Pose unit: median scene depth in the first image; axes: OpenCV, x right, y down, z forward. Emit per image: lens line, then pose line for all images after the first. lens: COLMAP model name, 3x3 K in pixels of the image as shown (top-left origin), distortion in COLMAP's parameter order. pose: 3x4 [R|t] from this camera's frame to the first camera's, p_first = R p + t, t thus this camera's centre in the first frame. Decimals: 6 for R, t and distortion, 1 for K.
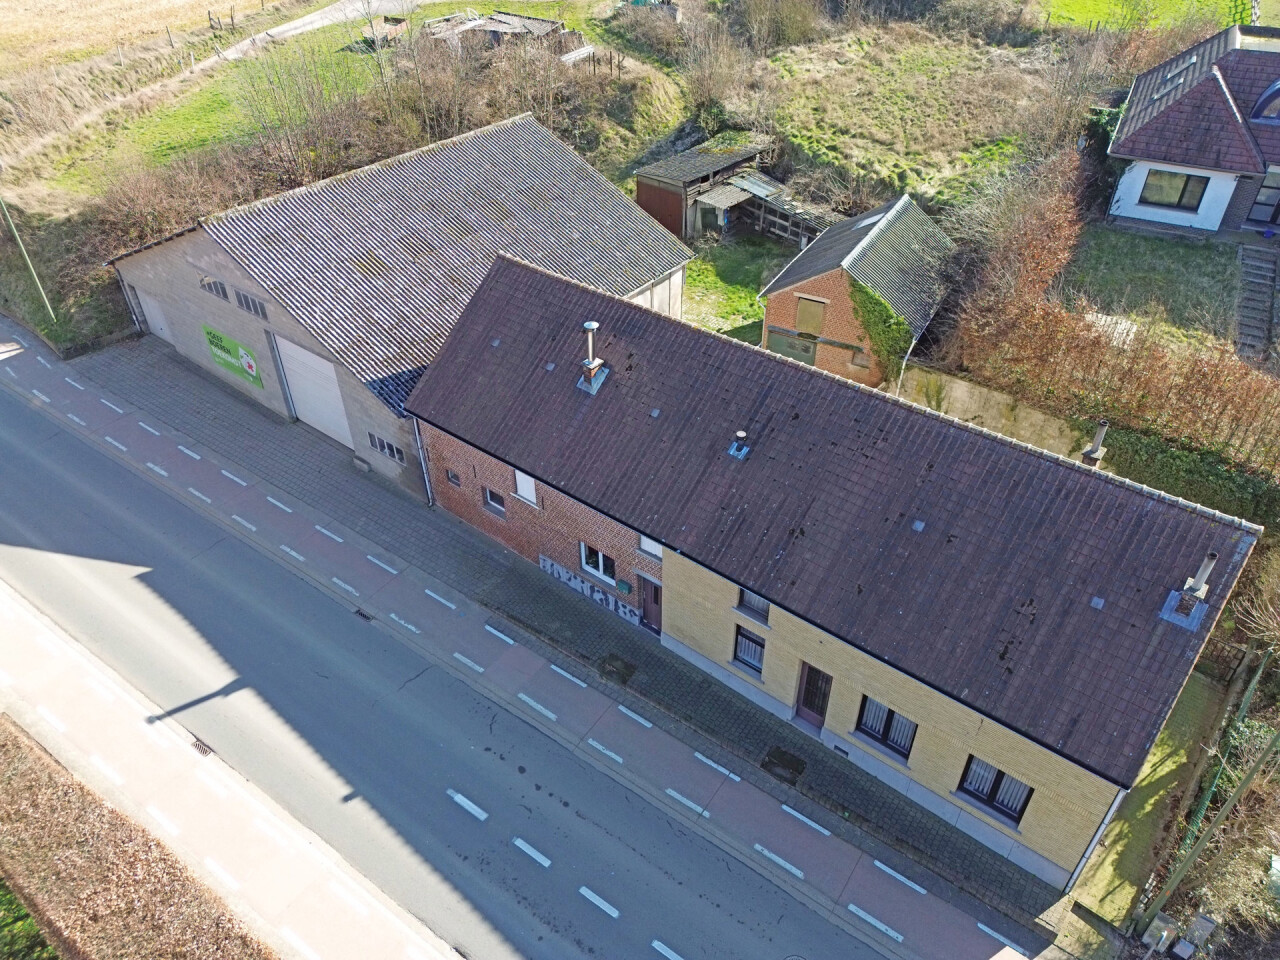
lens RADIAL K [[903.0, 0, 640.0], [0, 903.0, 480.0], [0, 0, 1]] dist [0.069863, -0.060876]
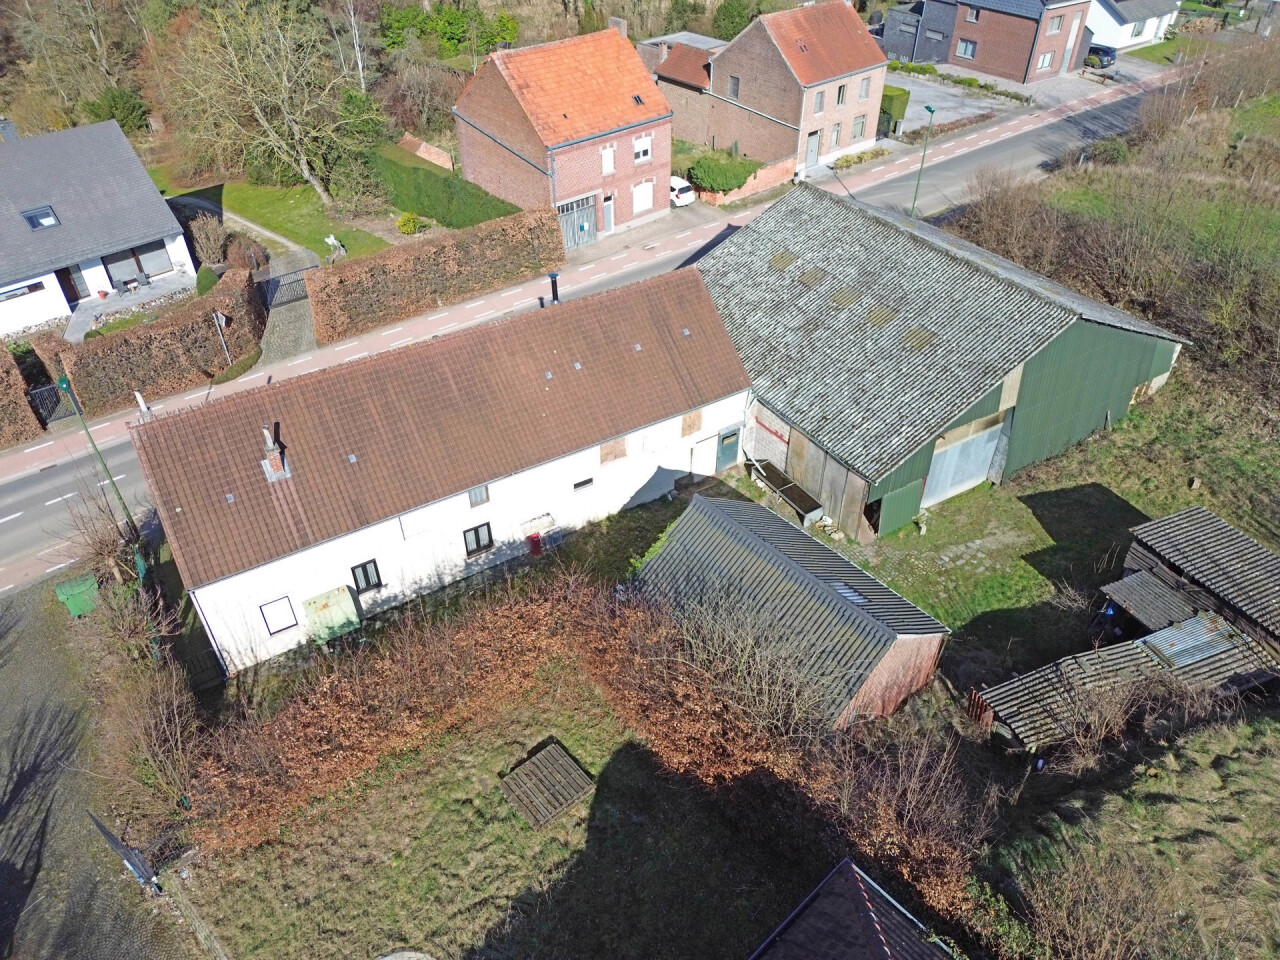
lens RADIAL K [[903.0, 0, 640.0], [0, 903.0, 480.0], [0, 0, 1]] dist [0.069863, -0.060876]
pose [[-0.366941, 0.575456, -0.730893, 1.002116], [-0.567672, 0.483925, 0.666007, -0.904361], [0.736955, 0.659292, 0.149099, 0.938707]]
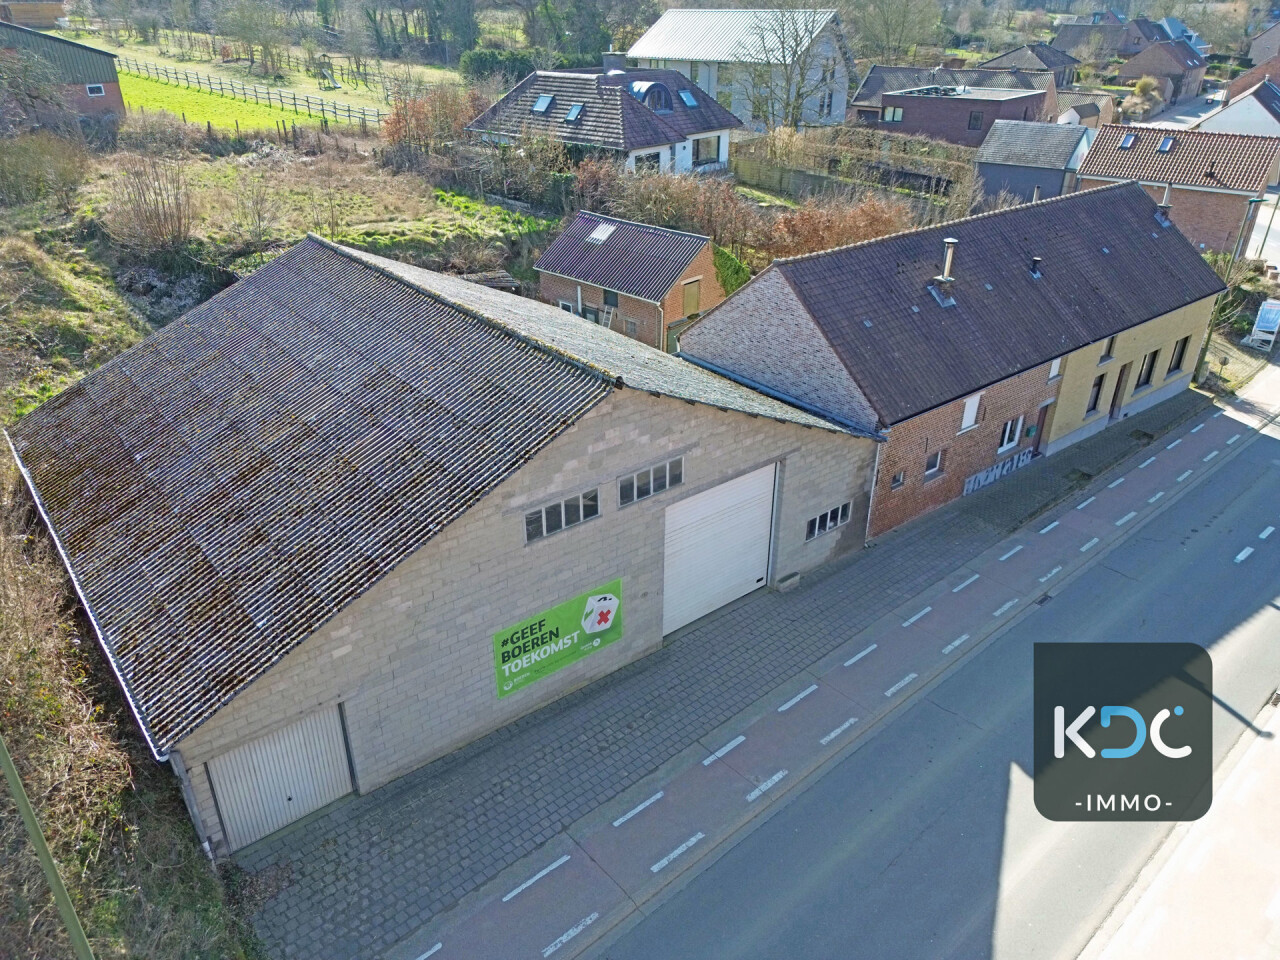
lens RADIAL K [[903.0, 0, 640.0], [0, 903.0, 480.0], [0, 0, 1]] dist [0.069863, -0.060876]
pose [[0.213561, -0.449448, 0.867403, -1.061357], [0.595201, 0.763931, 0.249291, -0.388117], [-0.774679, 0.463040, 0.430658, 0.806641]]
